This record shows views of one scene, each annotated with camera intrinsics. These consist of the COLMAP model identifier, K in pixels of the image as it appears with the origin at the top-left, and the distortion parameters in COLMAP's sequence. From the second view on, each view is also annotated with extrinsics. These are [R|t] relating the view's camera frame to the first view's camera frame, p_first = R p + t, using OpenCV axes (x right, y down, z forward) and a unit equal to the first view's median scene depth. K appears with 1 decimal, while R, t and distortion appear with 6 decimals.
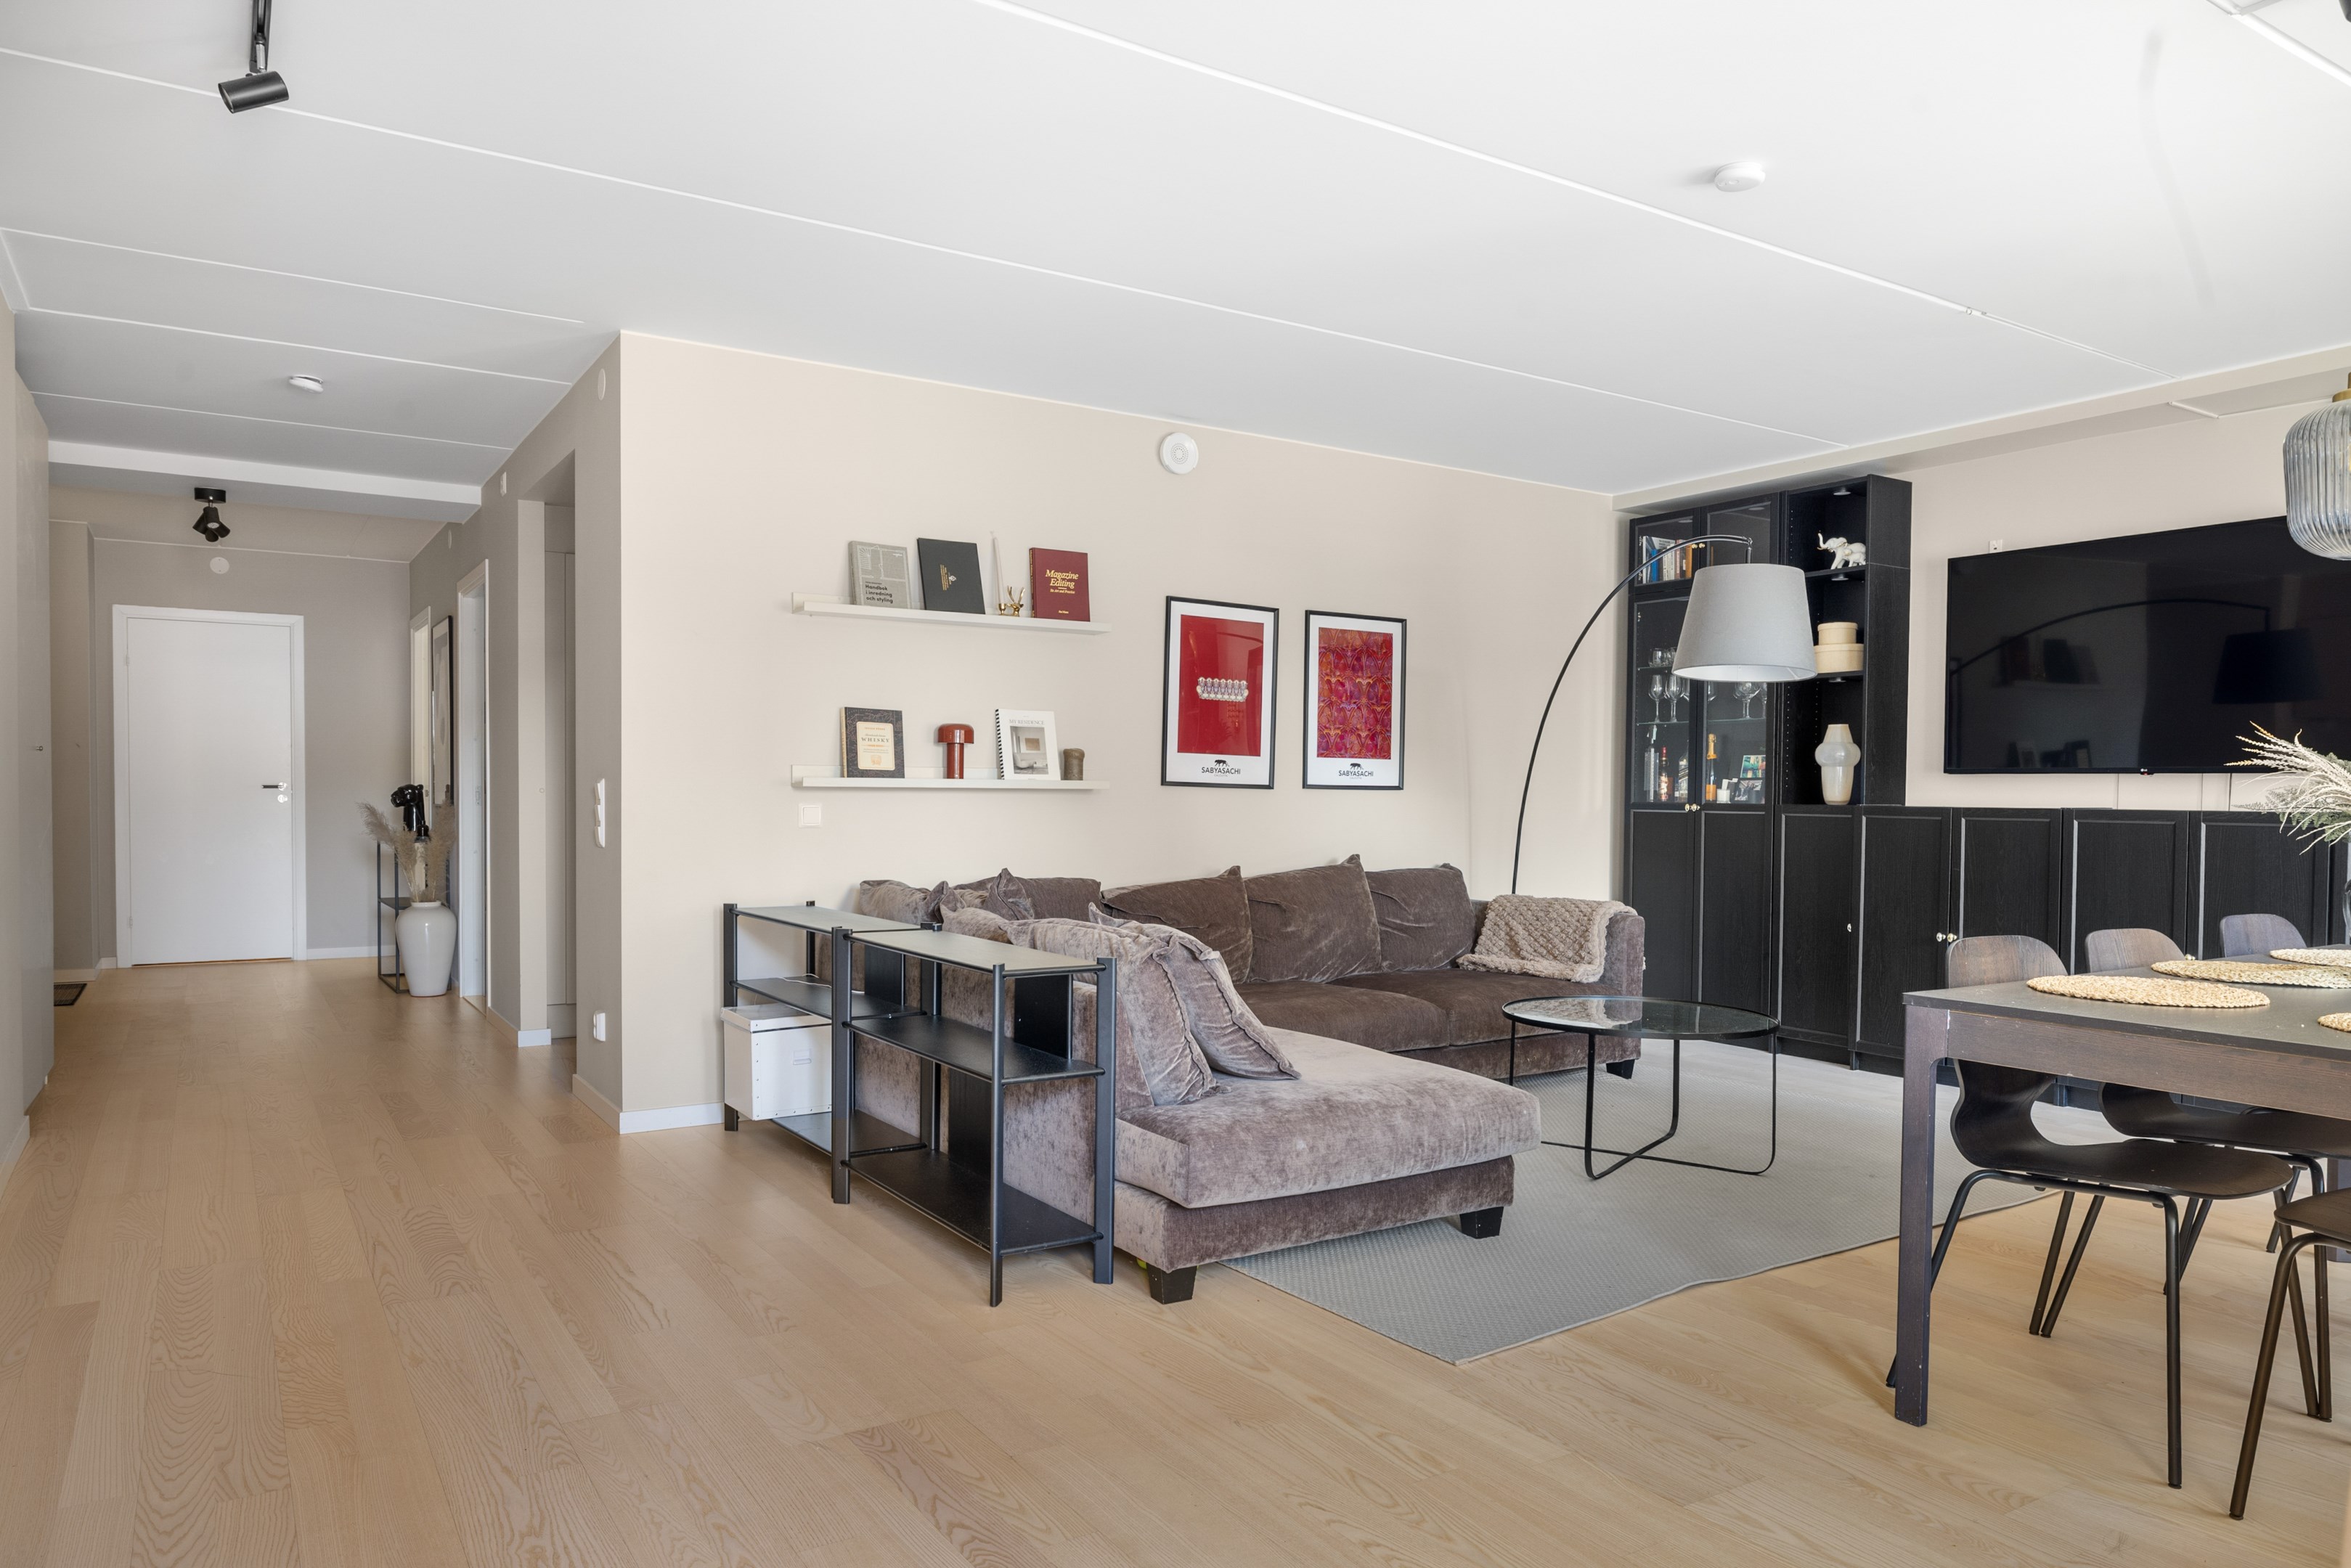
lens RADIAL K [[1512.7, 0, 1151.2], [0, 1512.7, 820.4], [0, 0, 1]] dist [0.004063, -0.000080]
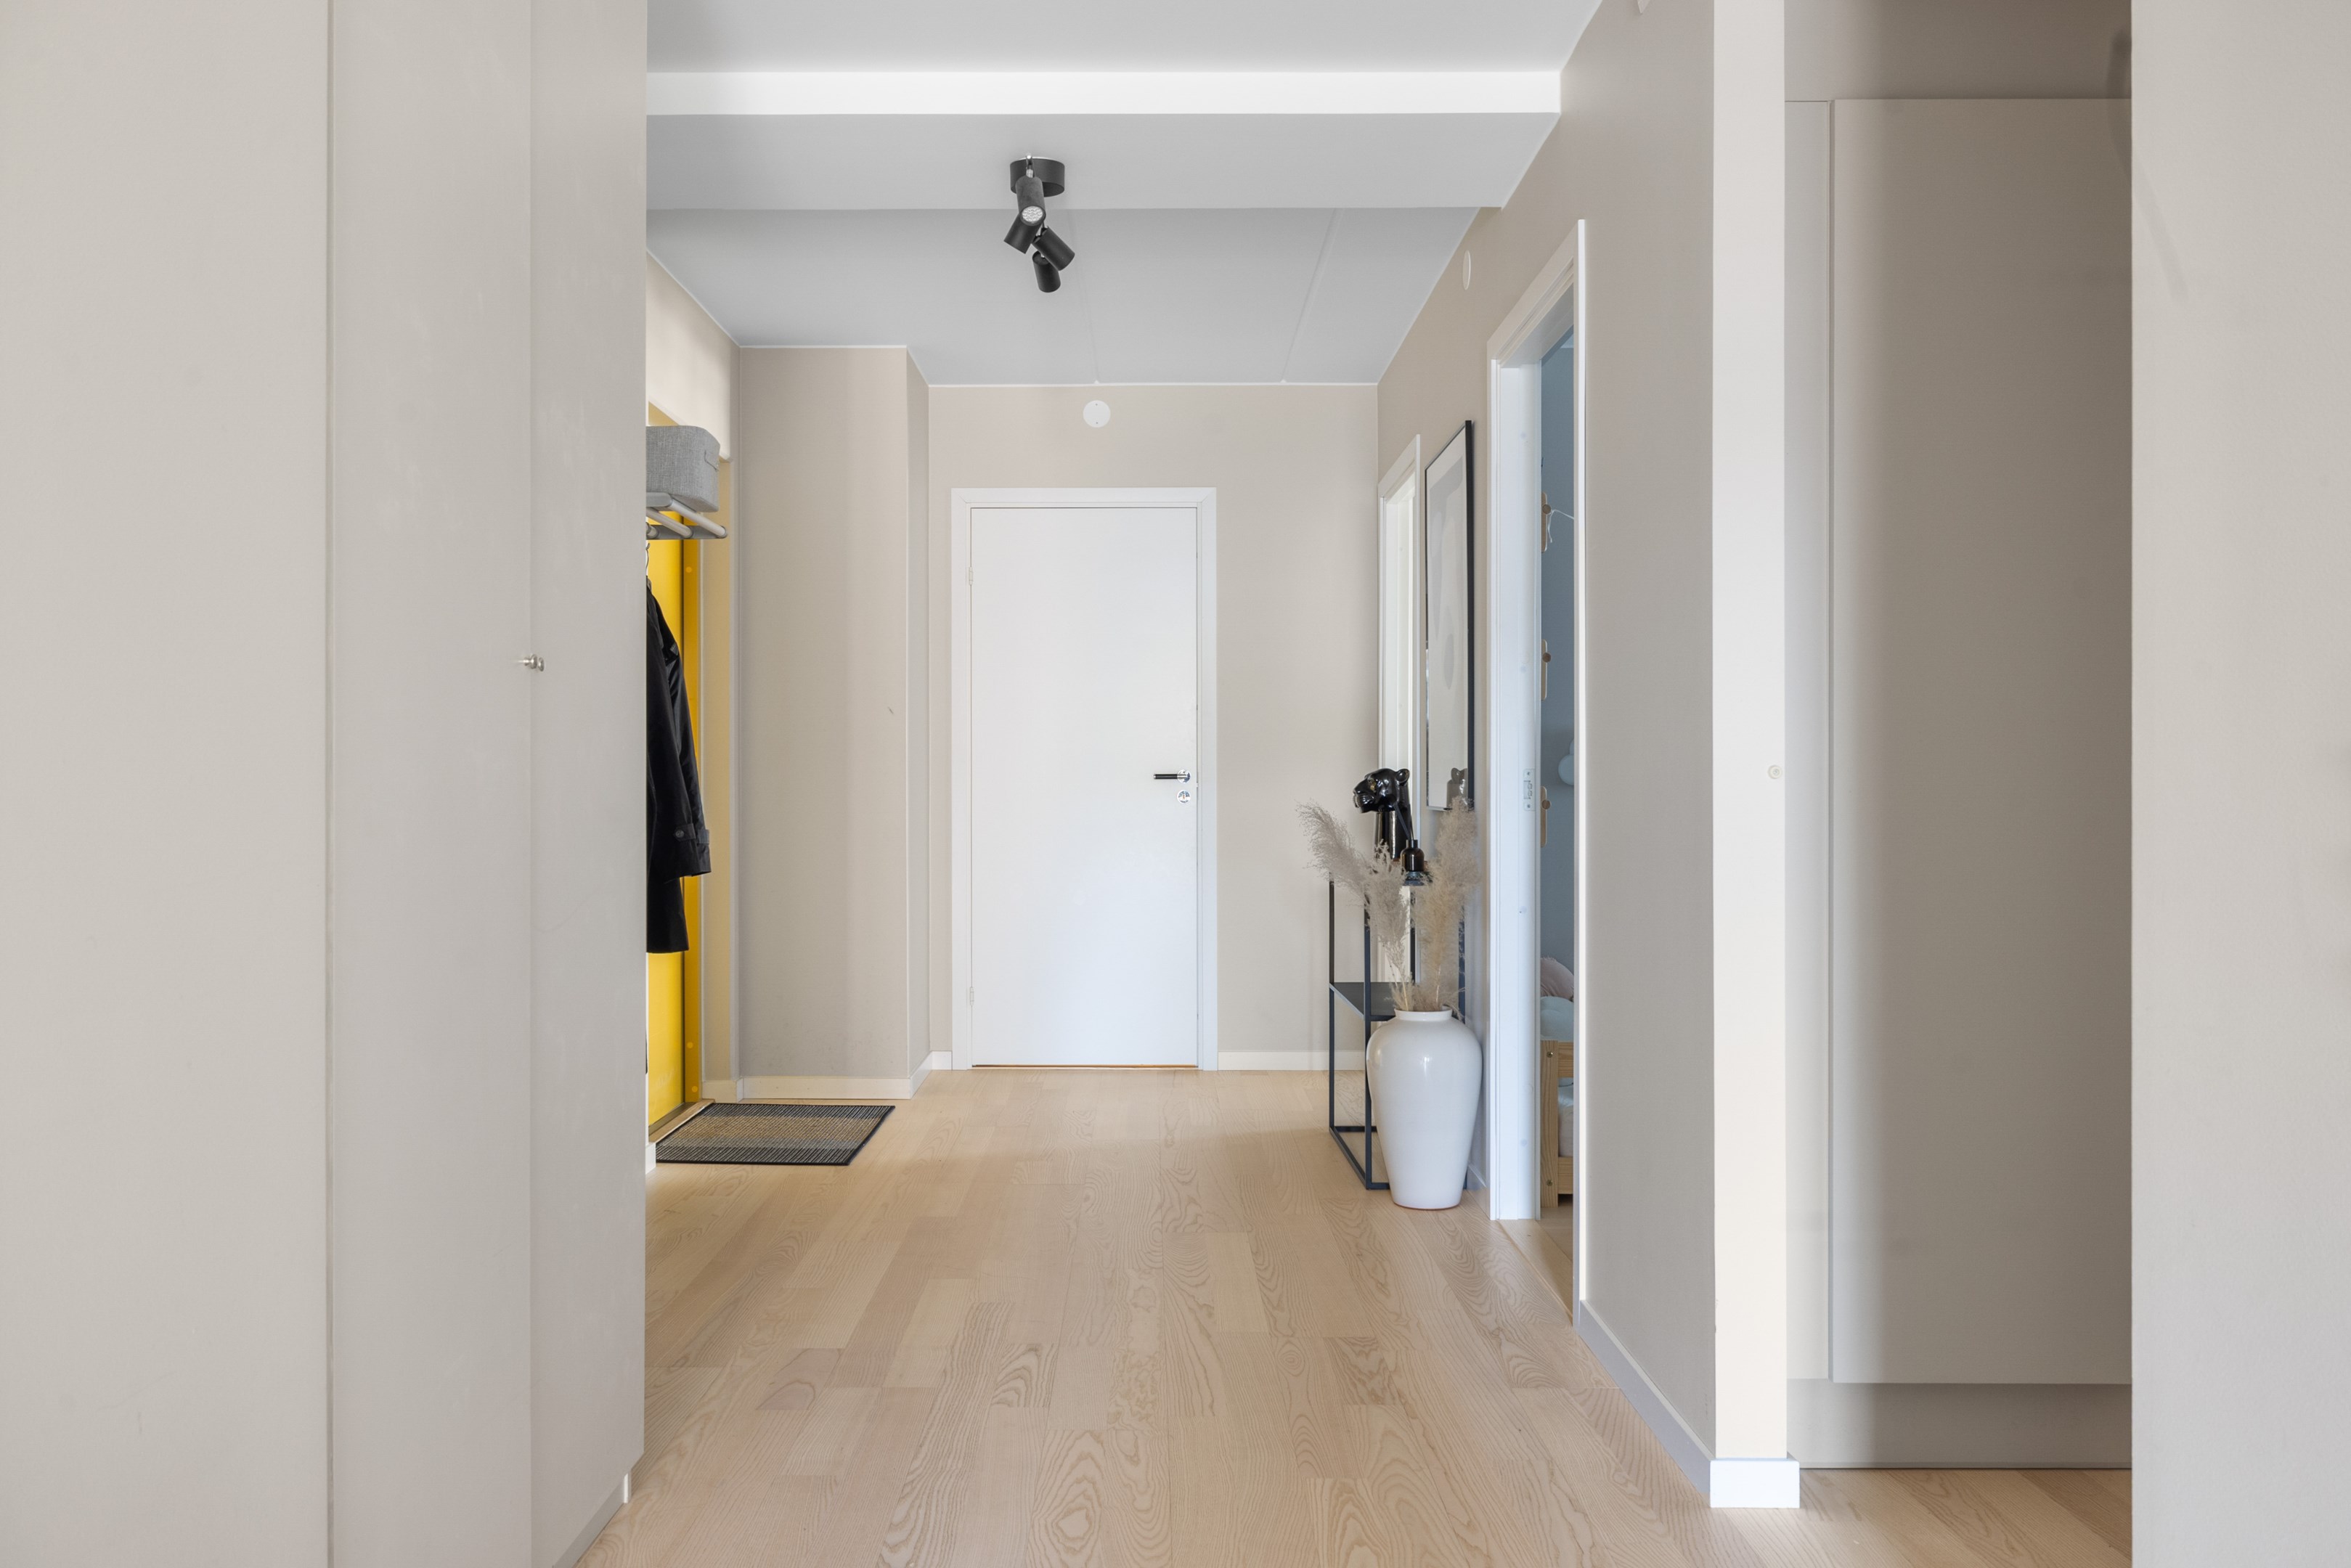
lens RADIAL K [[1825.6, 0, 1173.5], [0, 1825.6, 786.0], [0, 0, 1]] dist [0.003192, 0.000476]
pose [[0.854646, -0.005119, -0.519186, -0.204607], [-0.006244, 0.999778, -0.020135, -0.004437], [0.519174, 0.020450, 0.854424, 0.384480]]
